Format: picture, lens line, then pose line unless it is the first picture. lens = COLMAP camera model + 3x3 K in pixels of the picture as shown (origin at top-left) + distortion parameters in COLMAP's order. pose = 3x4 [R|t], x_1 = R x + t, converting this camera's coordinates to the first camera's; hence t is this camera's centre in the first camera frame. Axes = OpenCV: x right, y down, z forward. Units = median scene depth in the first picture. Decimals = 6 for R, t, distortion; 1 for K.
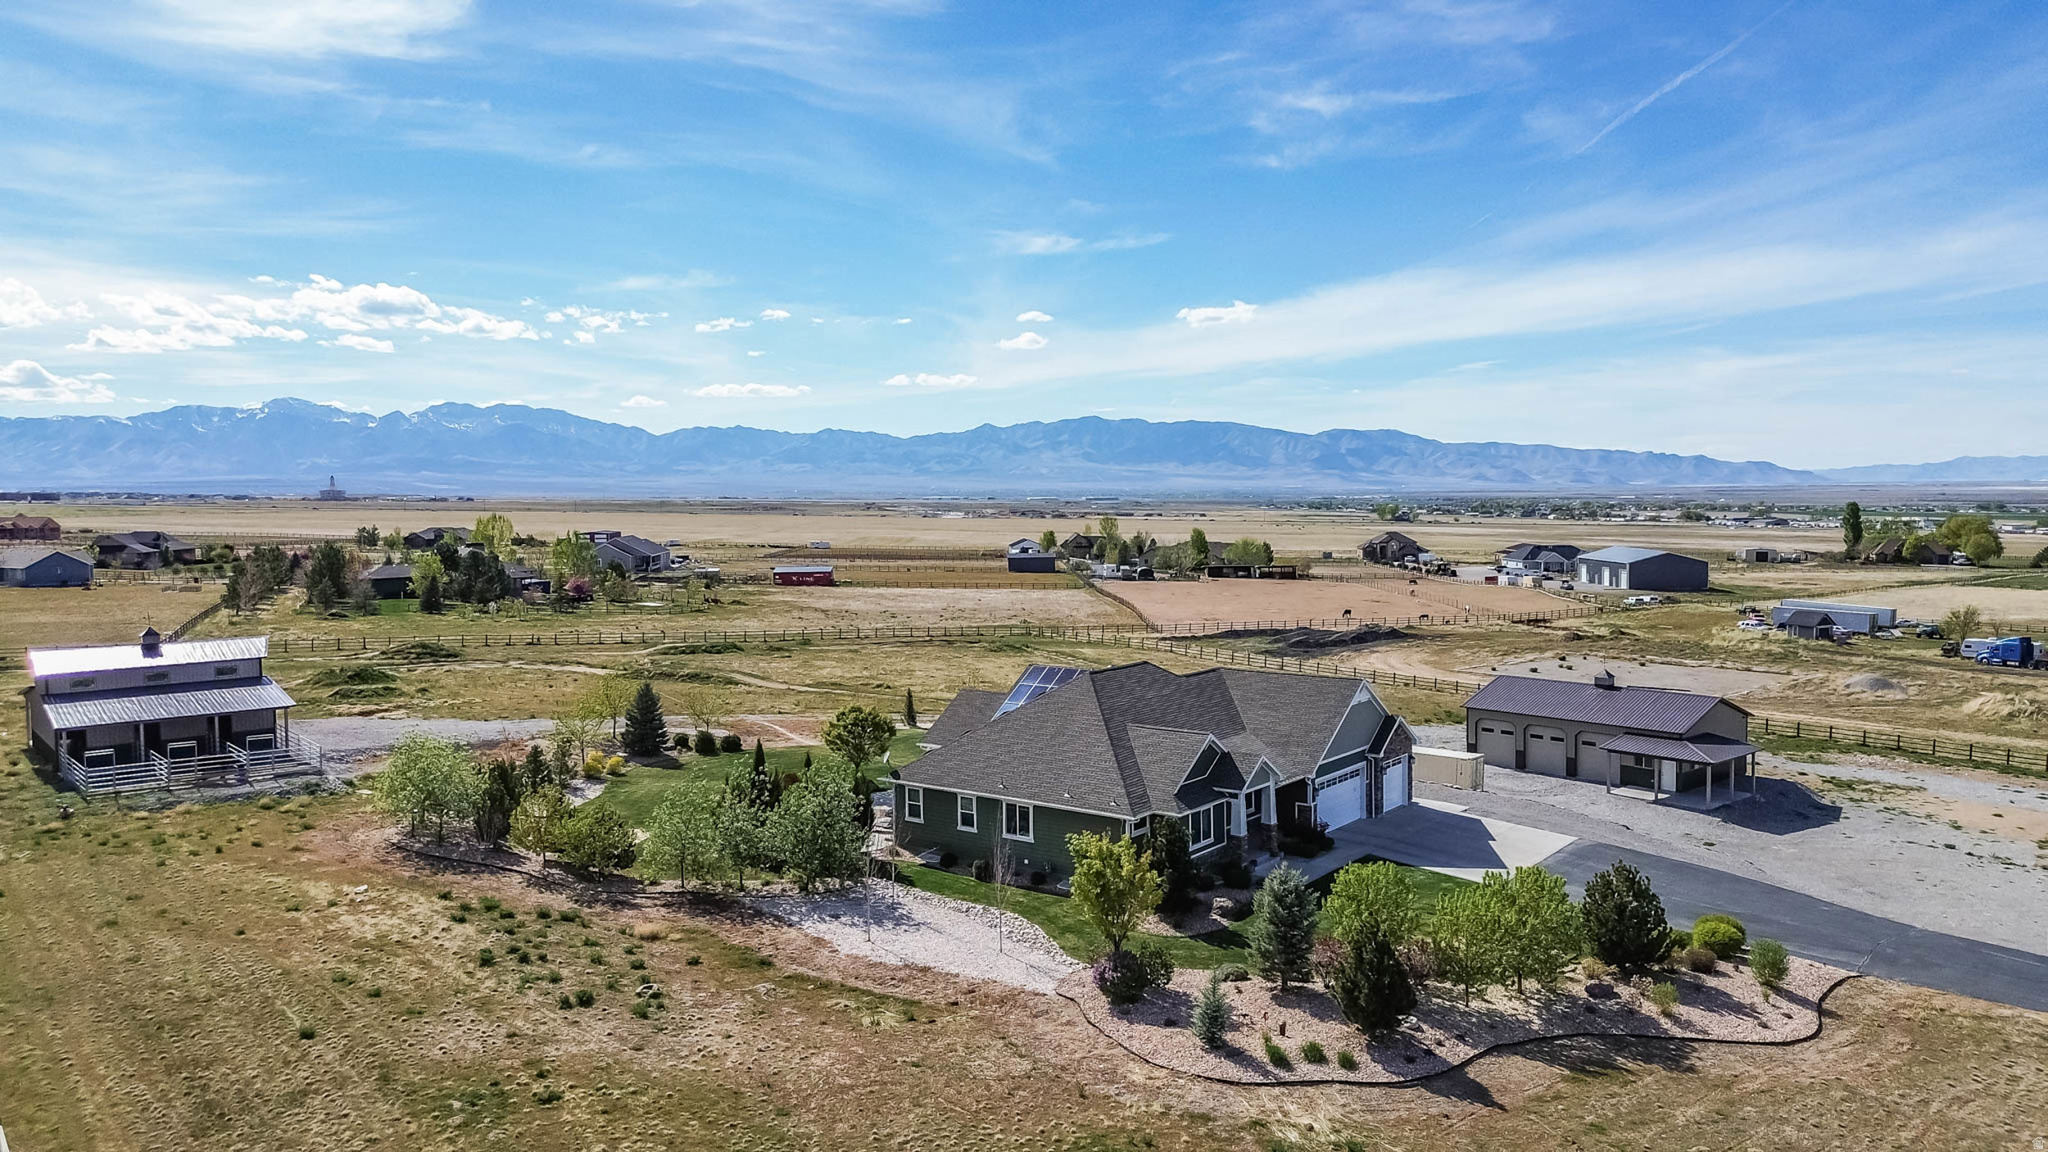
lens RADIAL K [[1448.7, 0, 1018.9], [0, 1448.7, 584.9], [0, 0, 1]] dist [0.077045, -0.080399]
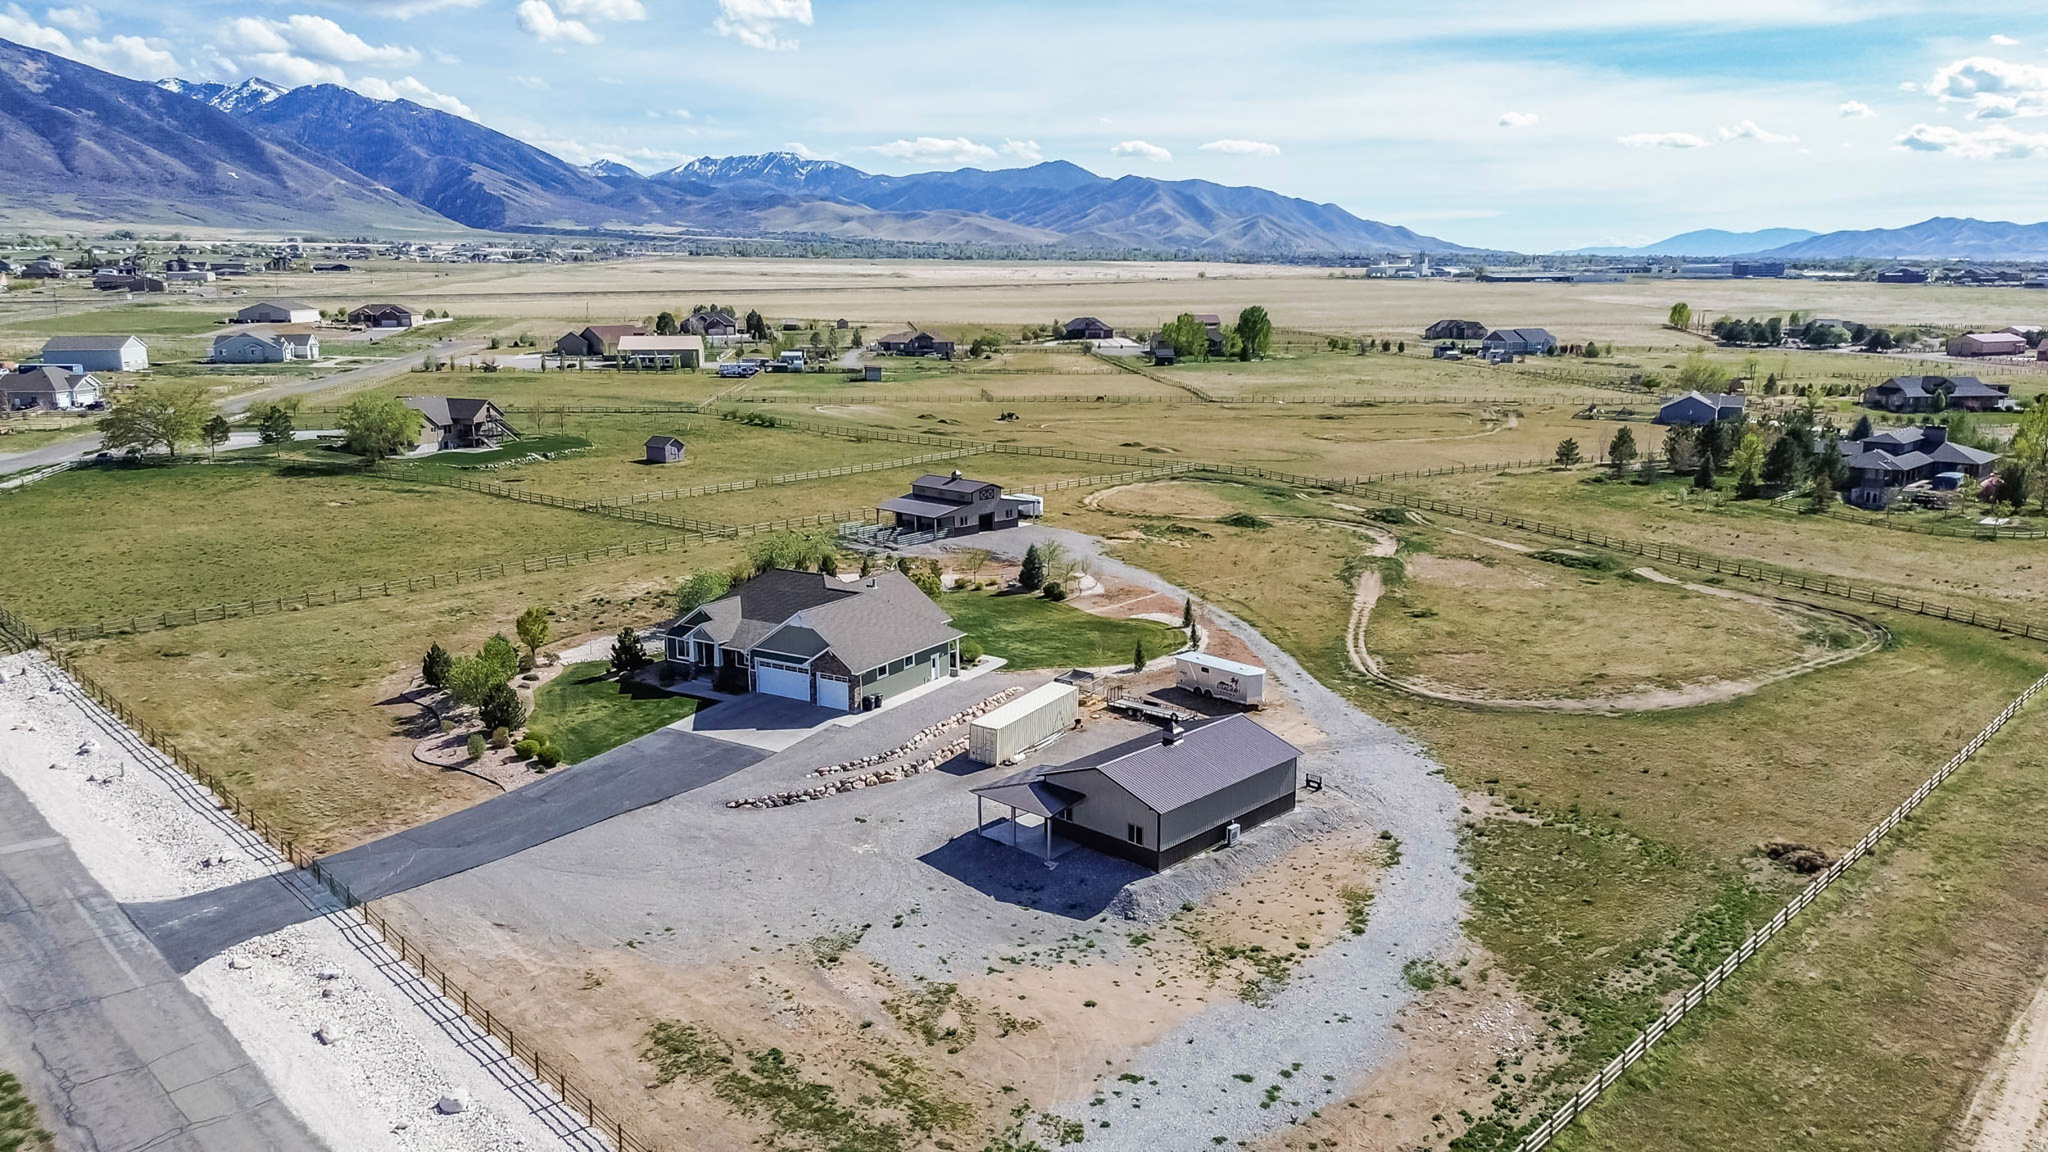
lens RADIAL K [[1448.7, 0, 1016.6], [0, 1448.7, 571.0], [0, 0, 1]] dist [0.077045, -0.080399]
pose [[0.091788, 0.206671, -0.974096, 0.337985], [-0.065408, 0.977364, 0.201201, -0.058443], [0.993628, 0.045246, 0.103229, 0.207367]]
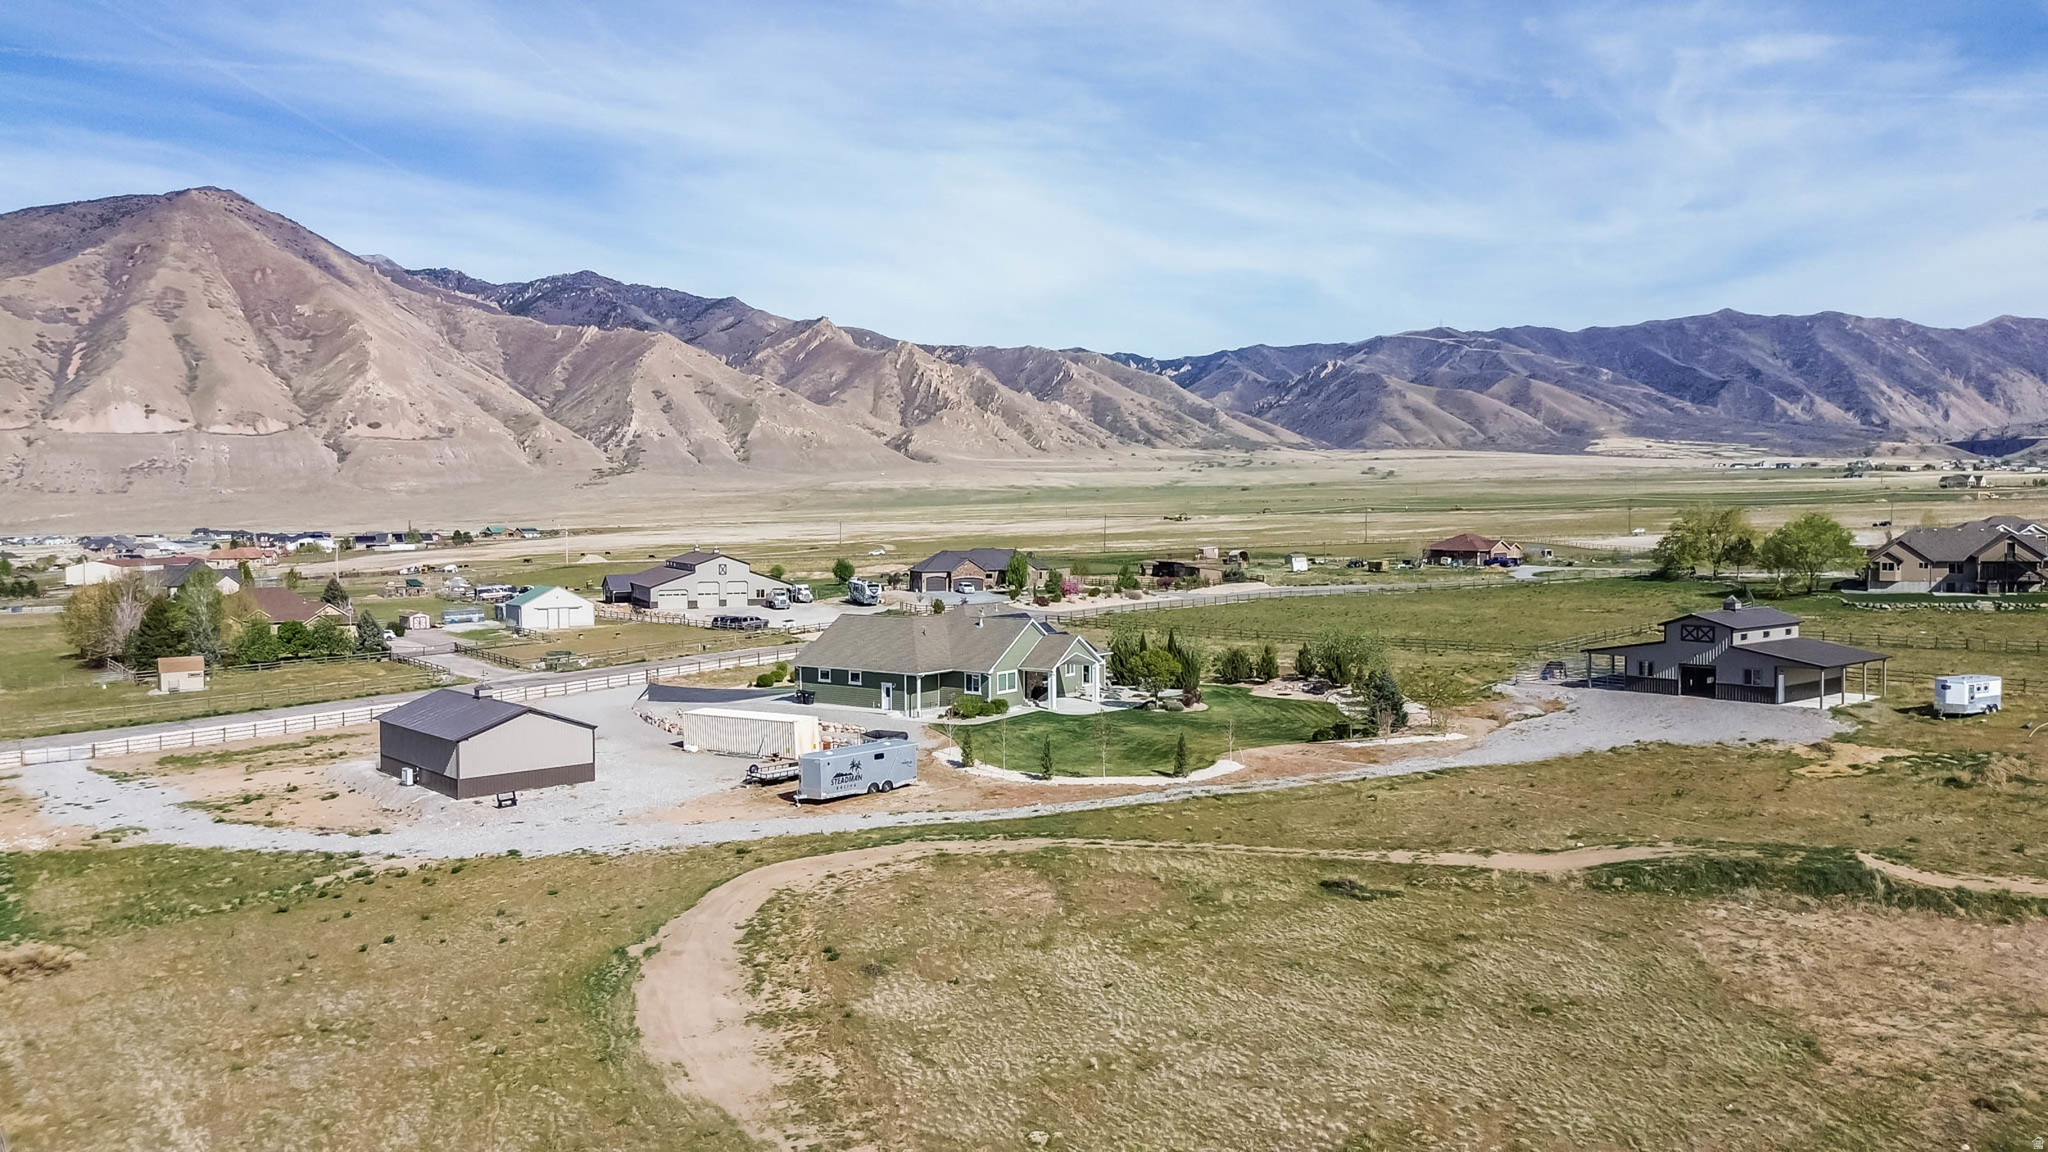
lens RADIAL K [[1448.7, 0, 1019.6], [0, 1448.7, 575.1], [0, 0, 1]] dist [0.077045, -0.080399]
pose [[-0.999839, 0.017863, -0.001493, 0.004536], [0.017604, 0.994208, 0.106017, -0.031342], [0.003378, 0.105974, -0.994363, 0.528410]]
